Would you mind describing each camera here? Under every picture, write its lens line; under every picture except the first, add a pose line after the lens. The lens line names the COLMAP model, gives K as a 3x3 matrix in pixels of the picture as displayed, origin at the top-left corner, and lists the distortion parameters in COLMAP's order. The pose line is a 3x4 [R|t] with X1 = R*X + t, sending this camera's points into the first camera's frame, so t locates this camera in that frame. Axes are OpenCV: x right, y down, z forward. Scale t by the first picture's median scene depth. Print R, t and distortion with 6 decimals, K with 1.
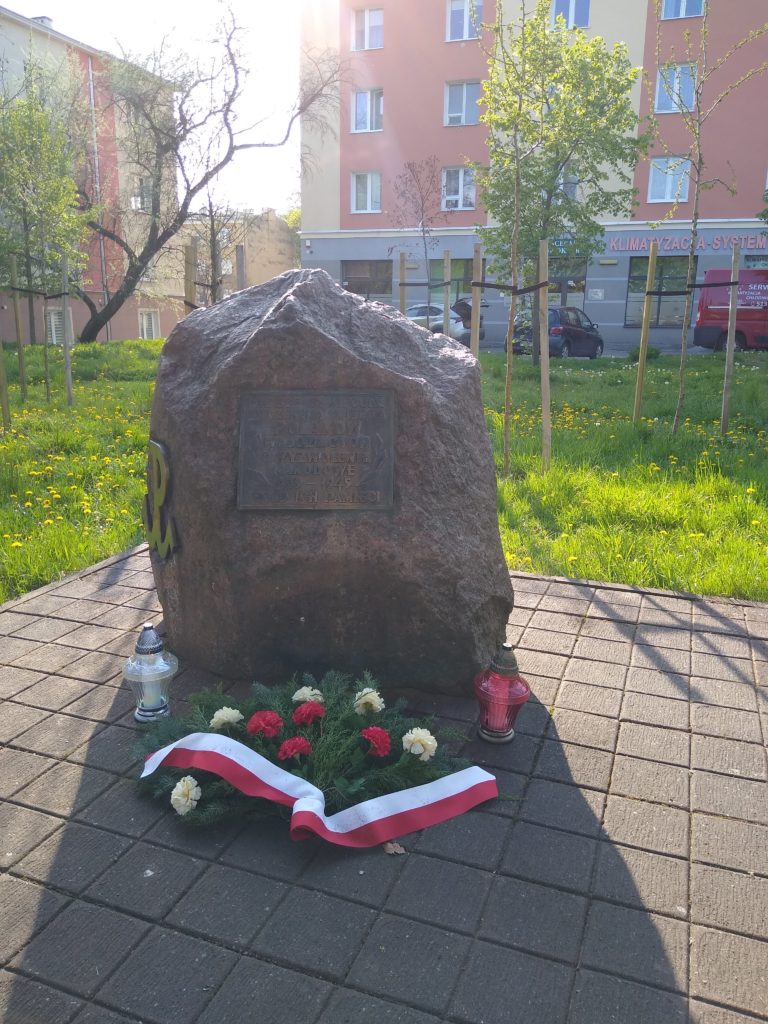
lens RADIAL K [[781.0, 0, 380.7], [0, 781.0, 511.5], [0, 0, 1]] dist [0.031113, -0.023651]
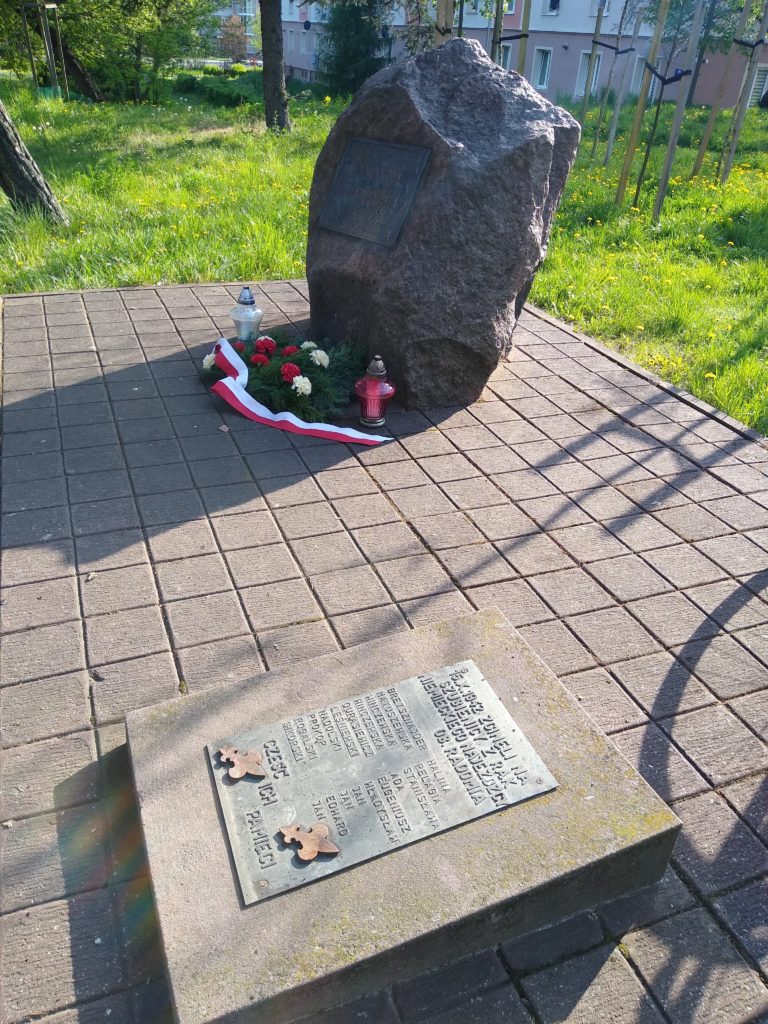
lens RADIAL K [[781.0, 0, 378.5], [0, 781.0, 515.2], [0, 0, 1]] dist [0.031113, -0.023651]
pose [[0.680986, 0.407150, -0.608676, 0.853137], [-0.223251, 0.907049, 0.356961, -0.051317], [0.697436, -0.107198, 0.708585, 0.005144]]
